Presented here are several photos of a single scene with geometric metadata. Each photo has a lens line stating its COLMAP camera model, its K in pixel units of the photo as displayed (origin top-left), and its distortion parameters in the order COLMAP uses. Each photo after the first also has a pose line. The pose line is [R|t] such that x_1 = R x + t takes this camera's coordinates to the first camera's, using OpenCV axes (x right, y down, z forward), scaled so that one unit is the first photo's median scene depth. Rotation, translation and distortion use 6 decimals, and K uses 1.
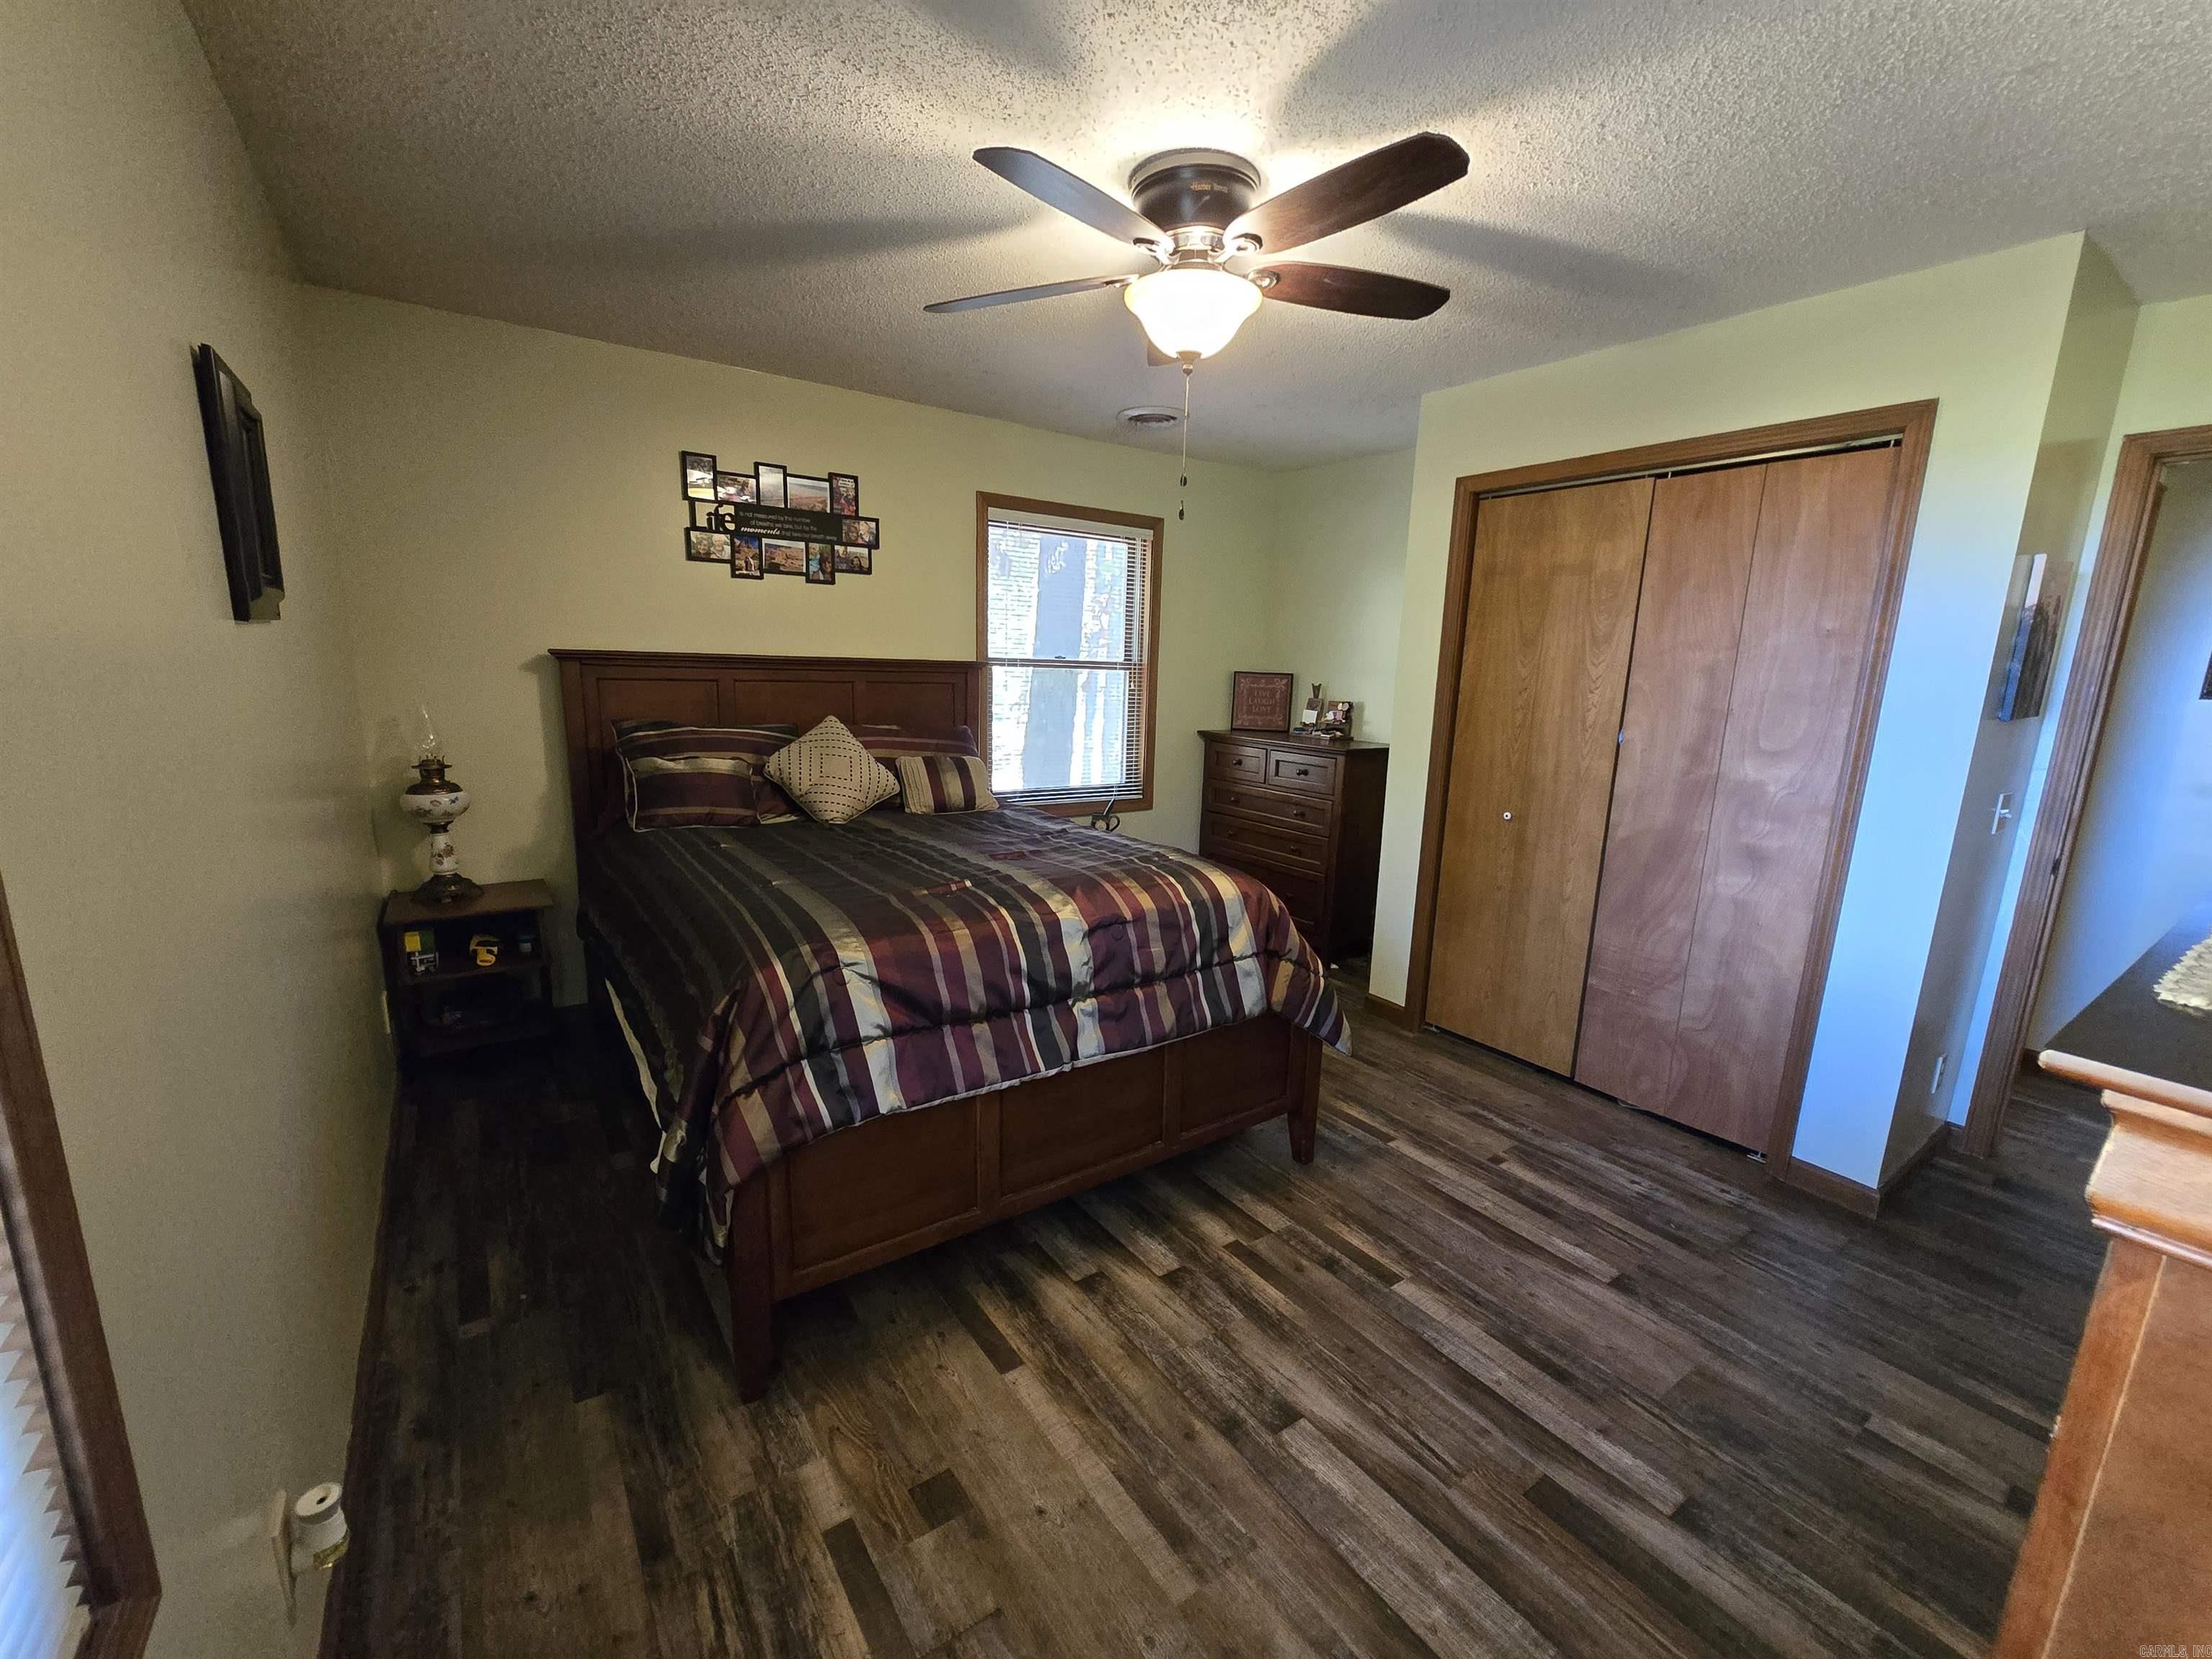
lens RADIAL K [[907.4, 0, 1108.4], [0, 907.4, 831.8], [0, 0, 1]] dist [-0.004366, 0.003583]
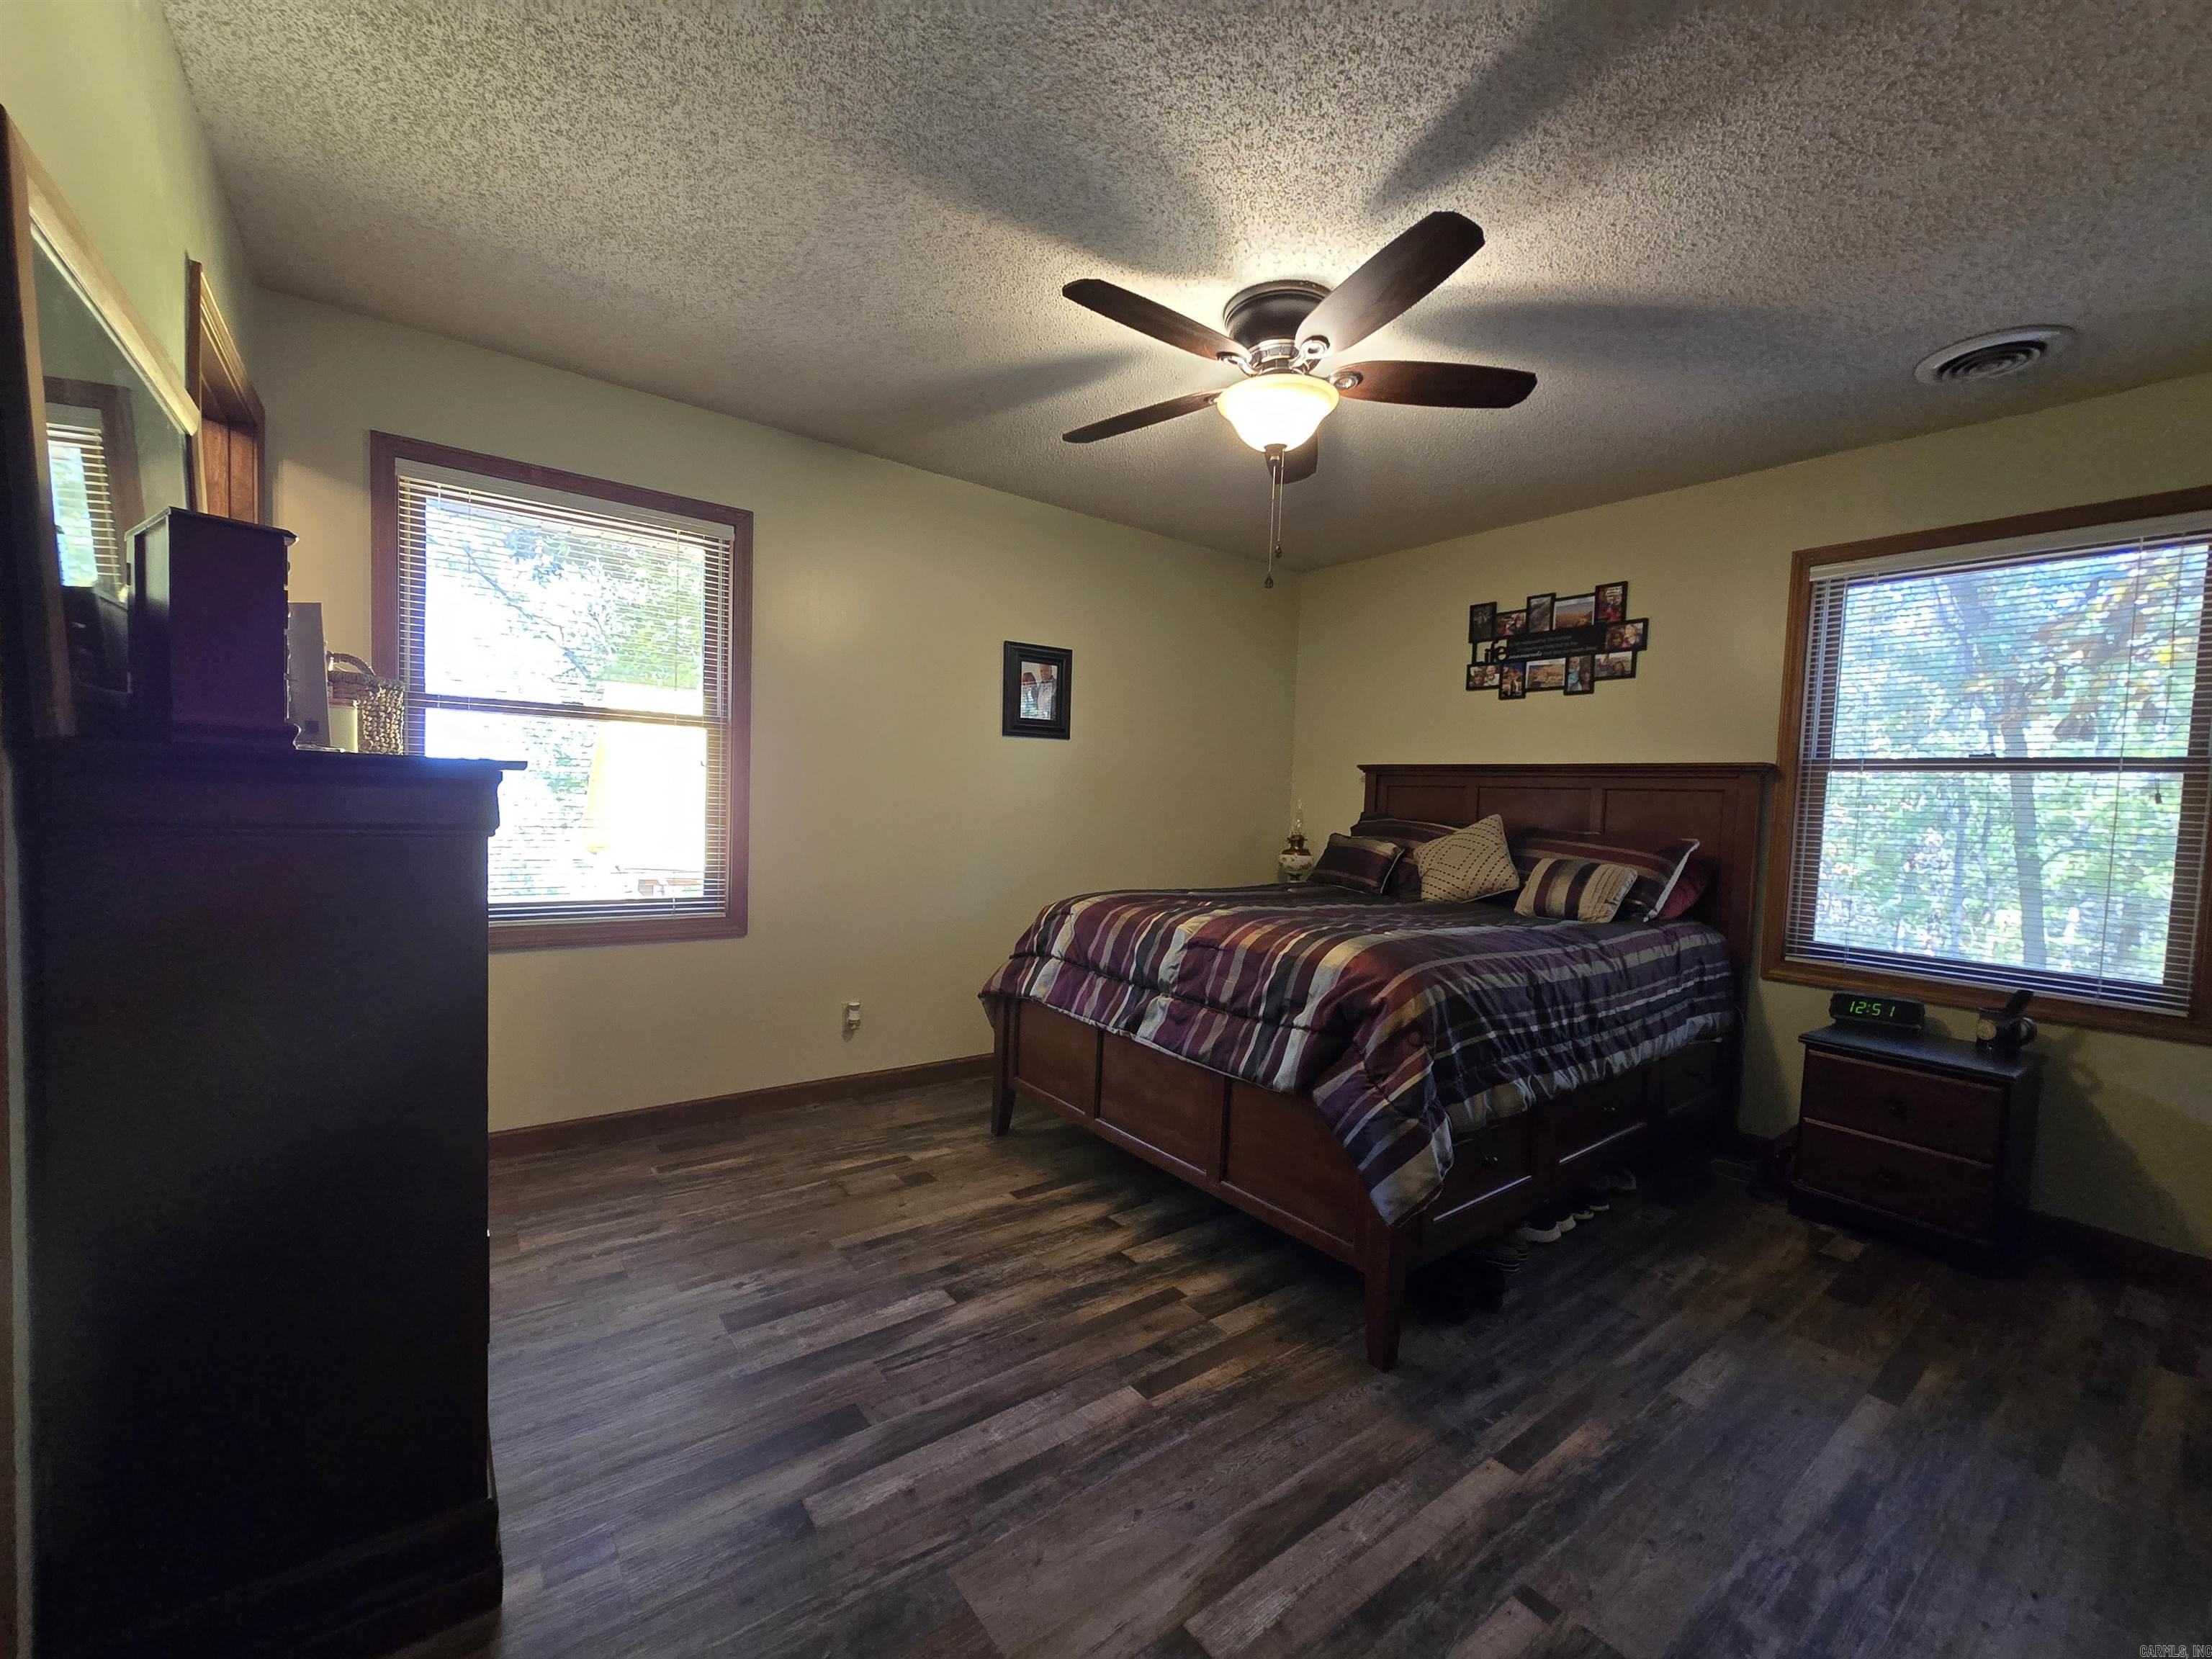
lens RADIAL K [[907.4, 0, 1104.8], [0, 907.4, 842.6], [0, 0, 1]] dist [-0.004366, 0.003583]
pose [[0.044680, 0.020856, -0.998784, 1.108935], [-0.223513, 0.974646, 0.010353, -0.007694], [0.973676, 0.222779, 0.048209, 0.778184]]
